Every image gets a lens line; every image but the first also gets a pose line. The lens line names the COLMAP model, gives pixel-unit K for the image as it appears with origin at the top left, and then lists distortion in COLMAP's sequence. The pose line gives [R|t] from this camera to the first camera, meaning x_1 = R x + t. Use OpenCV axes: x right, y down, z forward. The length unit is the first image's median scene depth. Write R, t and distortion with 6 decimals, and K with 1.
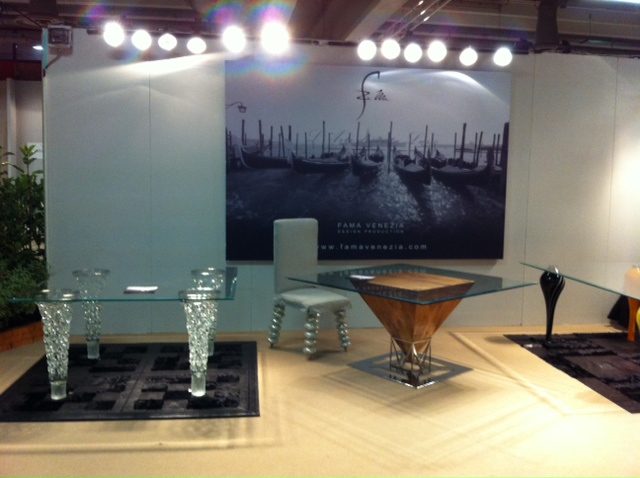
lens RADIAL K [[618.5, 0, 310.3], [0, 618.5, 236.7], [0, 0, 1]] dist [-0.008797, 0.000000]
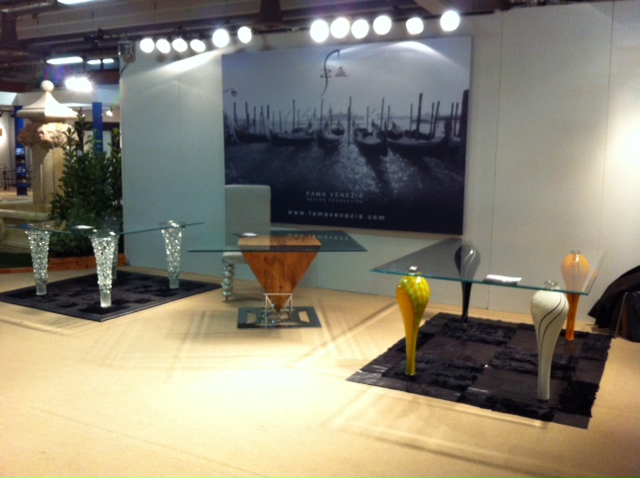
lens RADIAL K [[618.5, 0, 316.2], [0, 618.5, 243.3], [0, 0, 1]] dist [-0.008797, 0.000000]
pose [[0.811609, 0.077305, -0.579064, 0.729367], [-0.054405, 0.996900, 0.056833, 0.006950], [0.581662, -0.014622, 0.813299, 0.105469]]
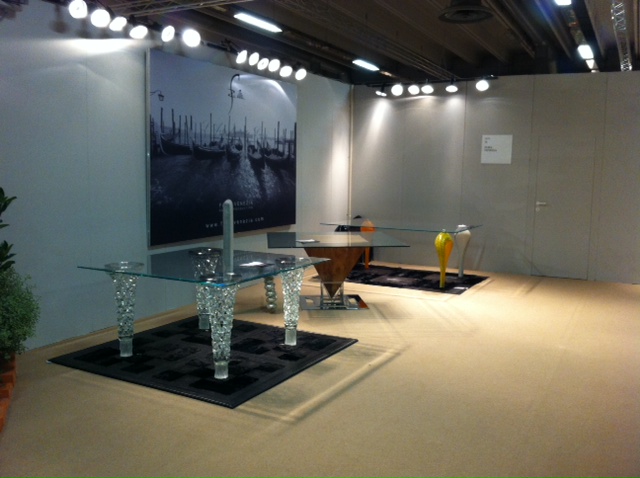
lens RADIAL K [[618.5, 0, 316.2], [0, 618.5, 234.8], [0, 0, 1]] dist [-0.008797, 0.000000]
pose [[0.593543, -0.094660, 0.799216, -0.793742], [0.079283, 0.995106, 0.058981, -0.017366], [-0.800887, 0.028356, 0.598143, 0.173686]]
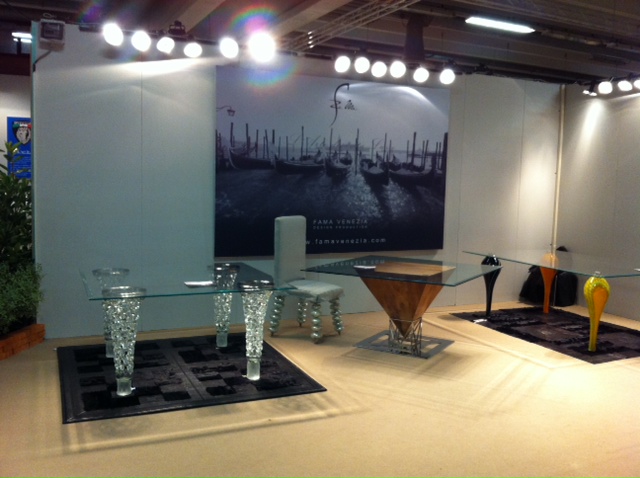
lens RADIAL K [[618.5, 0, 307.6], [0, 618.5, 235.8], [0, 0, 1]] dist [-0.008797, 0.000000]
pose [[0.956536, -0.018509, 0.291027, -0.291503], [0.018812, 0.999821, 0.001757, 0.003874], [-0.291007, 0.003794, 0.956713, -0.044314]]
